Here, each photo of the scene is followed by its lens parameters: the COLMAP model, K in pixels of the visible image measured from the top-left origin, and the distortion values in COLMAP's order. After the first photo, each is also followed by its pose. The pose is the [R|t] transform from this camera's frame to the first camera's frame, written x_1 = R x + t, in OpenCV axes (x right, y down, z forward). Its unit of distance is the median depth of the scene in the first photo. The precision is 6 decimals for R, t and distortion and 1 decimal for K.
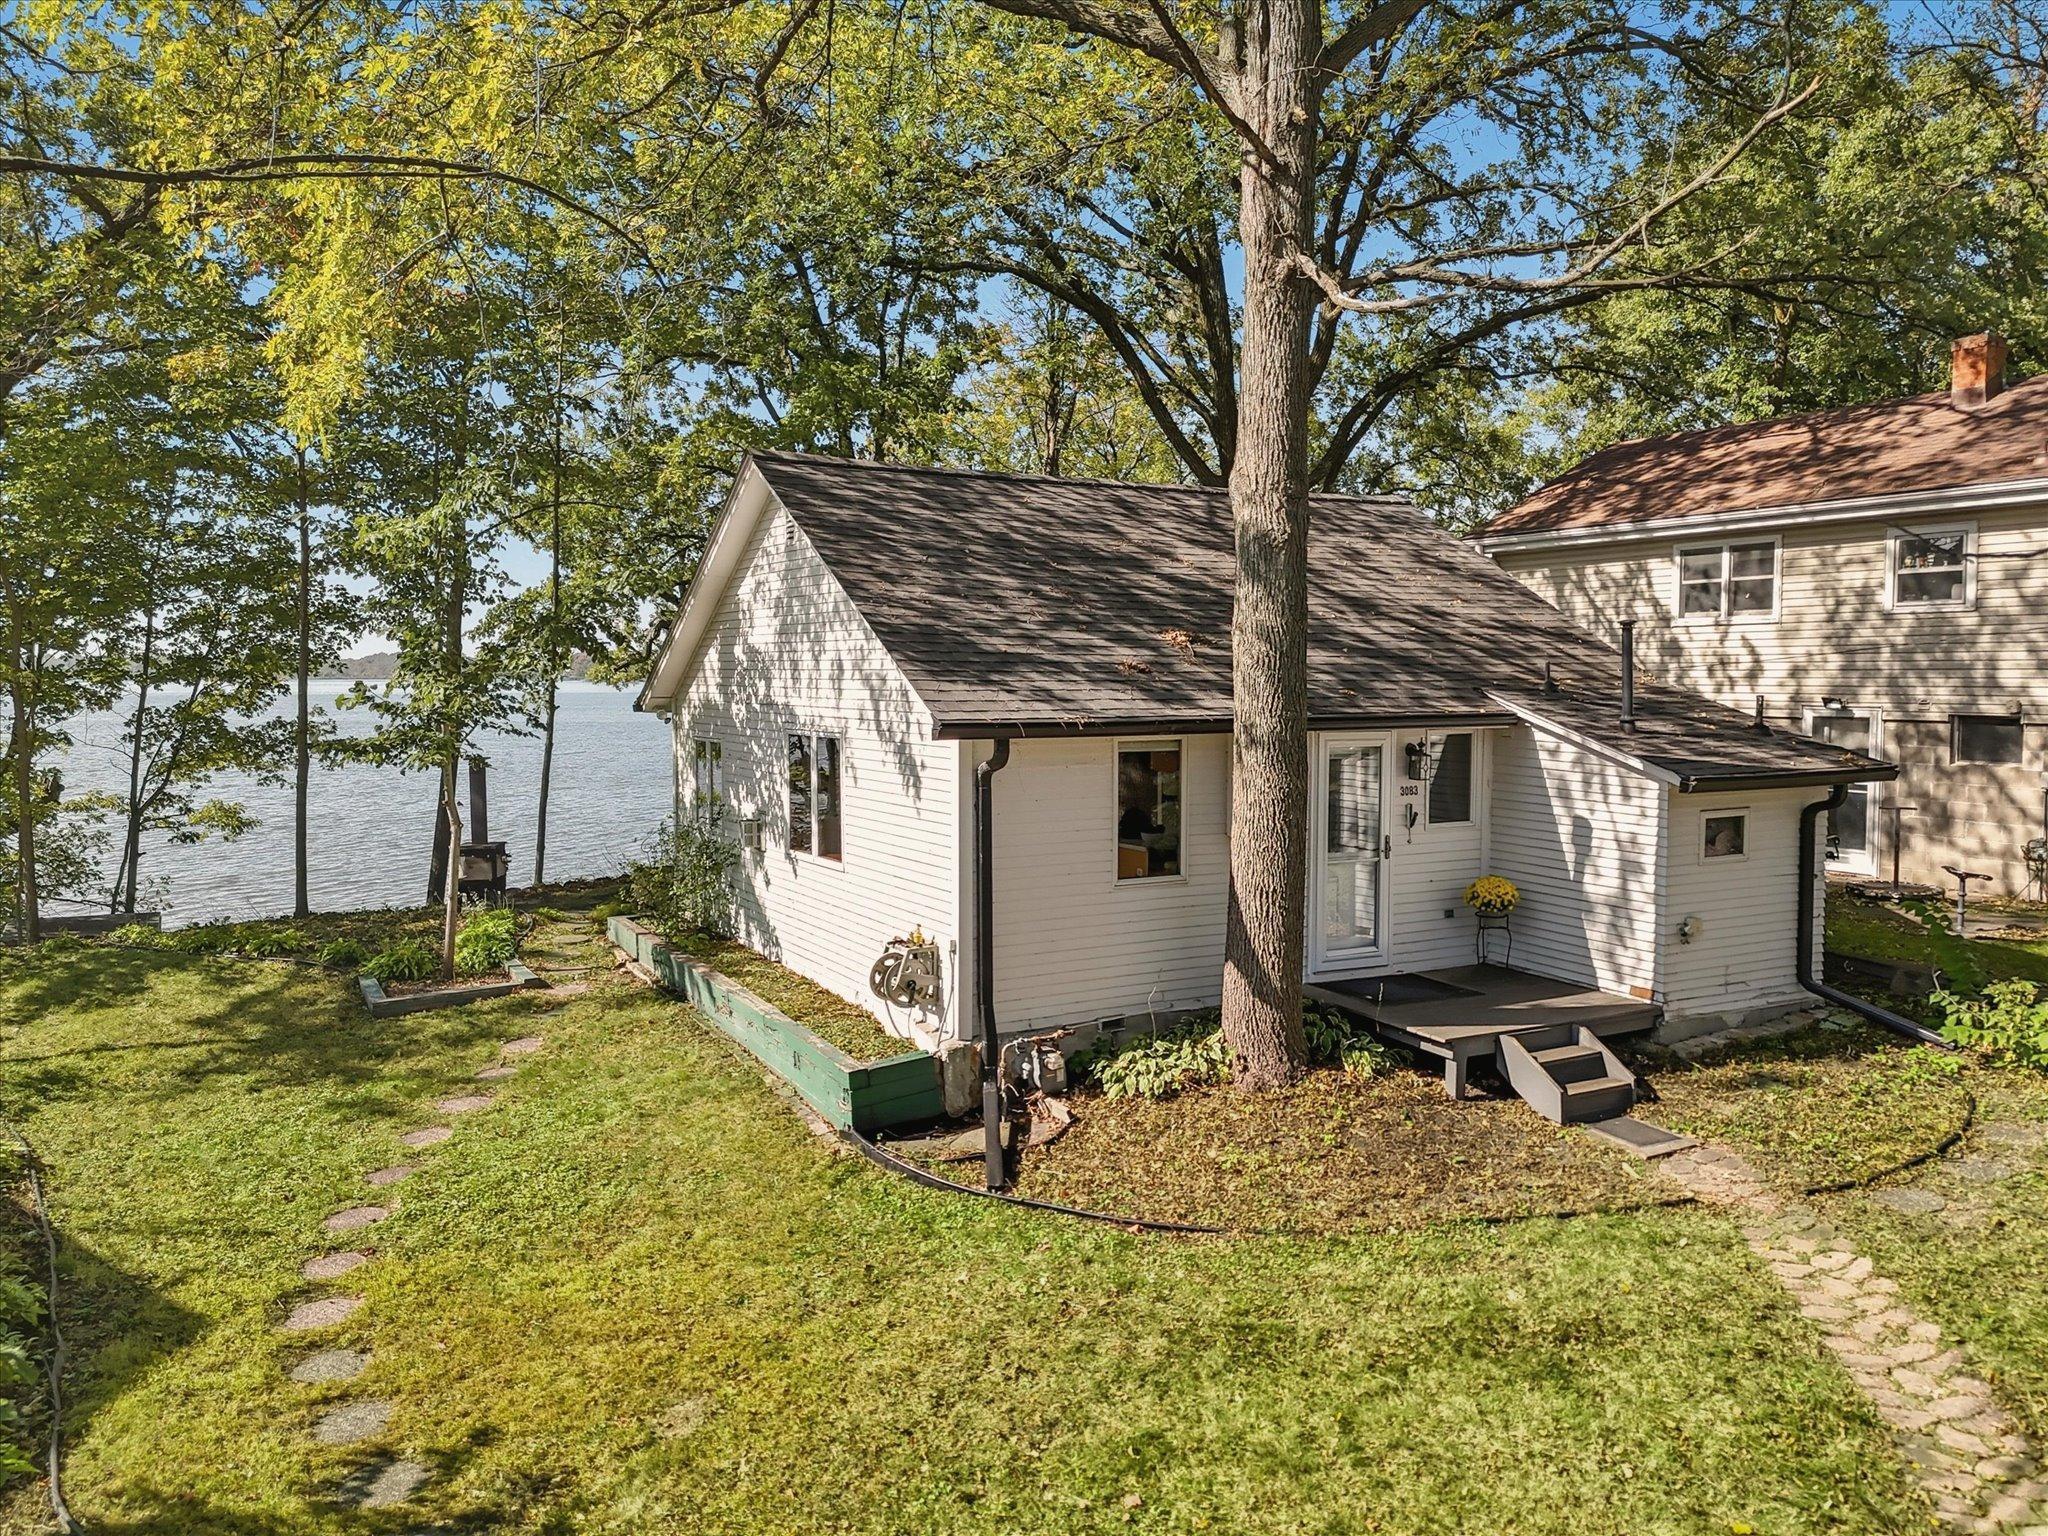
lens RADIAL K [[1512.6, 0, 1024.0], [0, 1512.6, 768.0], [0, 0, 1]] dist [0.038687, -0.000826]
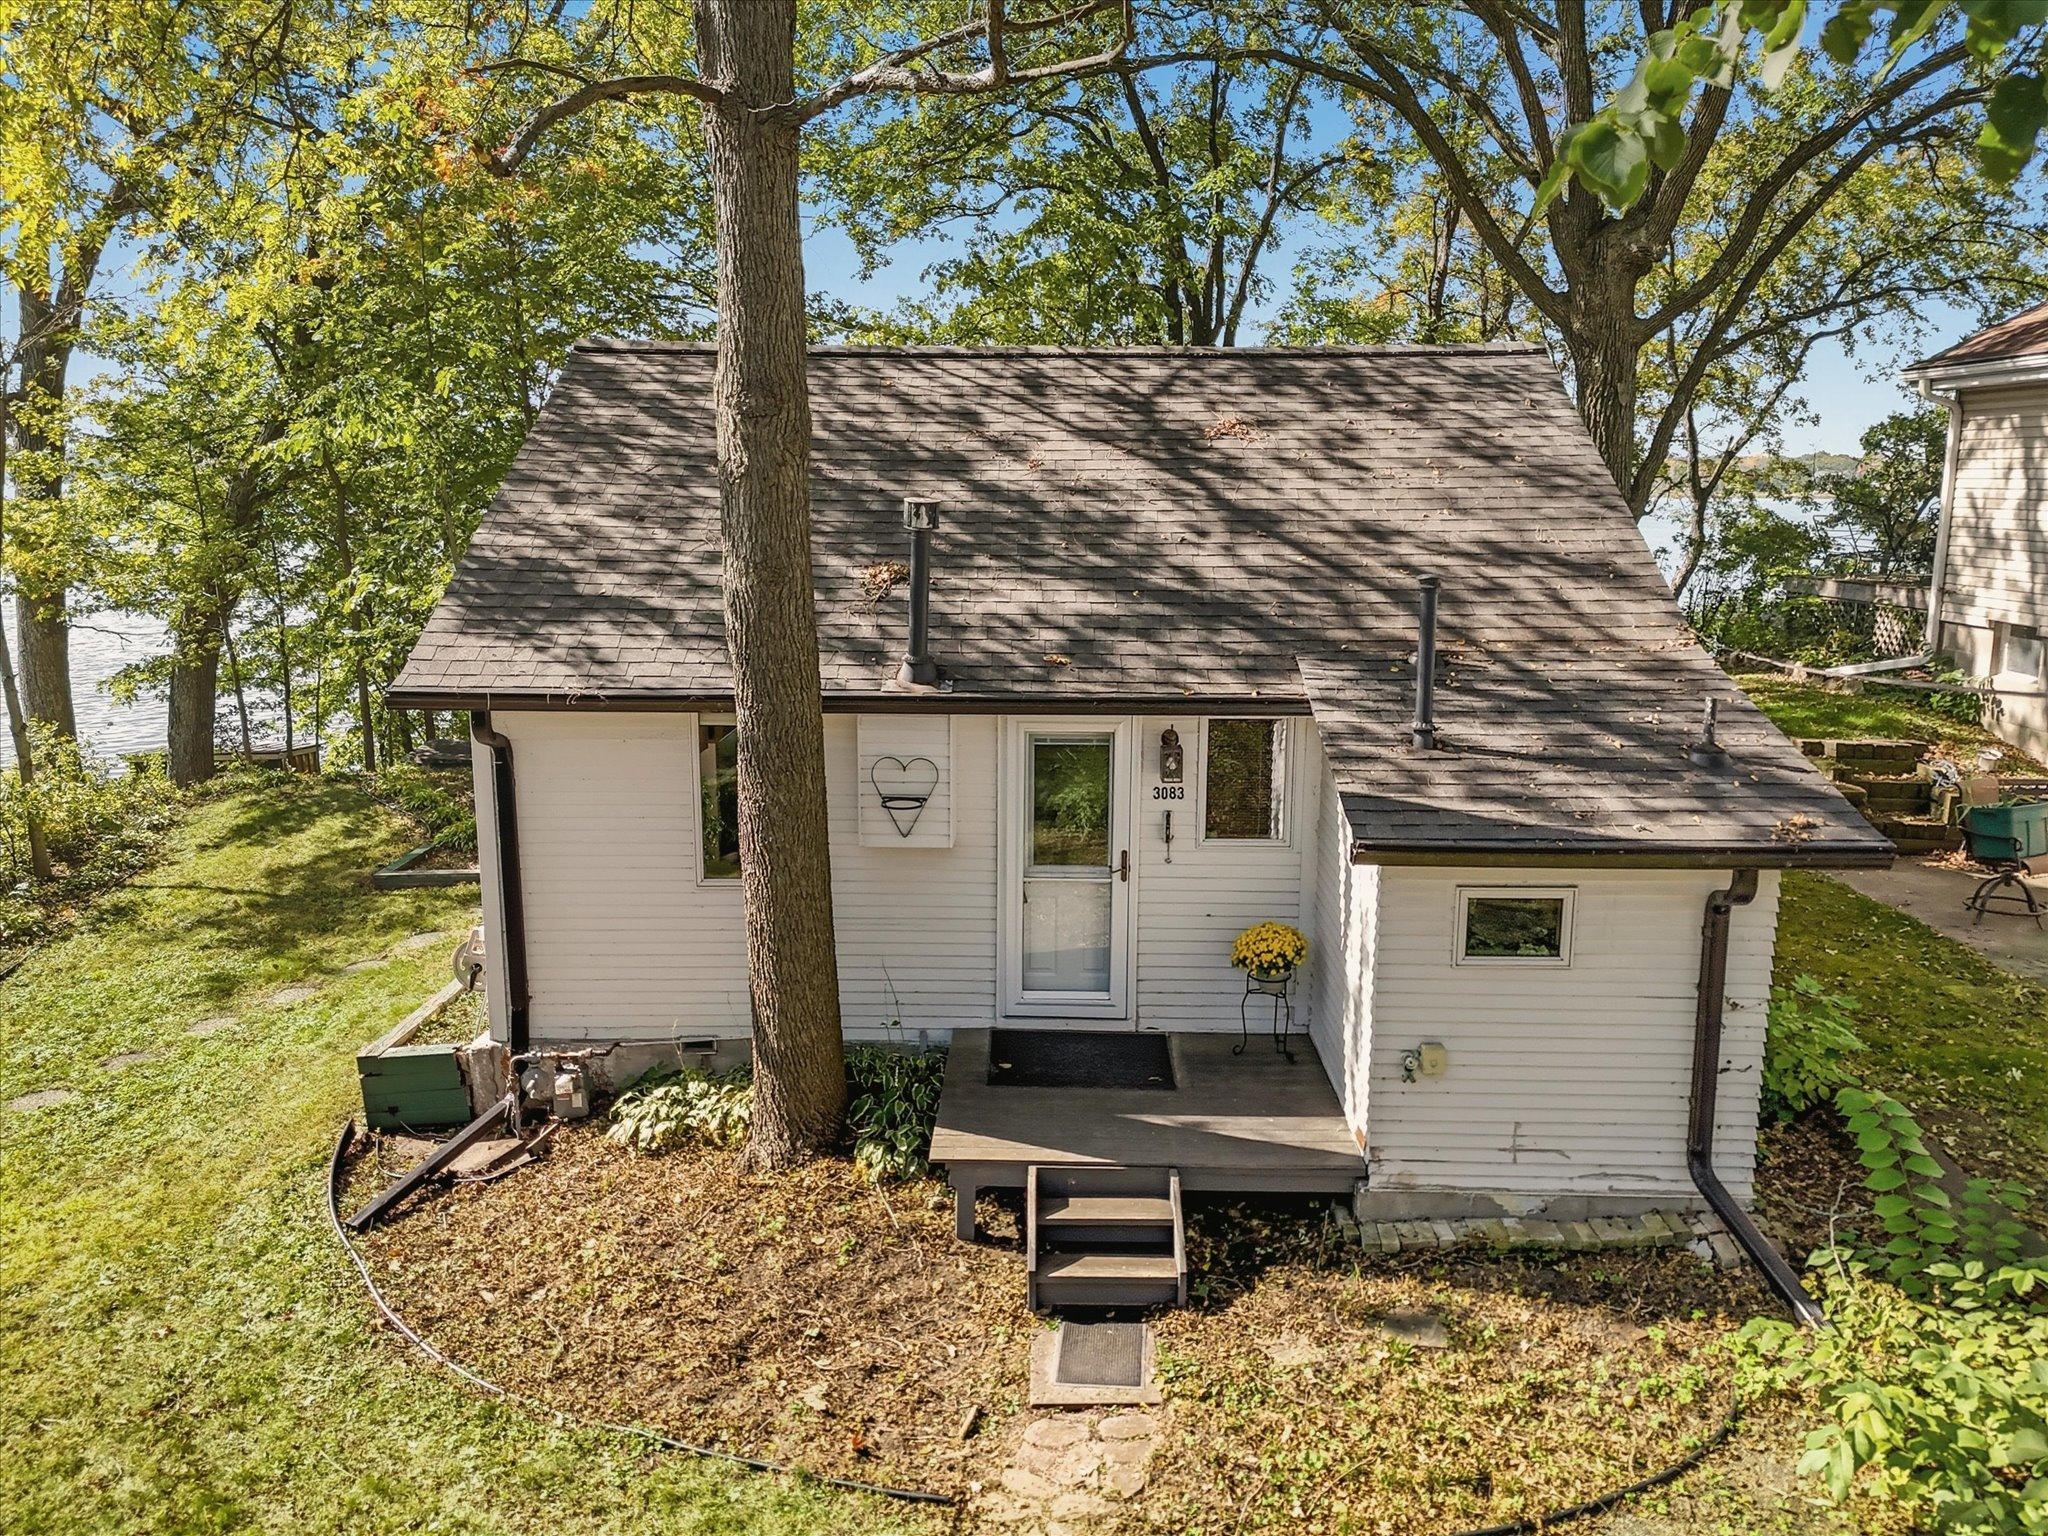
lens RADIAL K [[1512.6, 0, 1024.0], [0, 1512.6, 768.0], [0, 0, 1]] dist [0.038687, -0.000826]
pose [[0.866668, 0.098069, -0.489151, 0.605902], [-0.036947, 0.990413, 0.133104, -0.101068], [0.497515, -0.097284, 0.861983, 0.371513]]
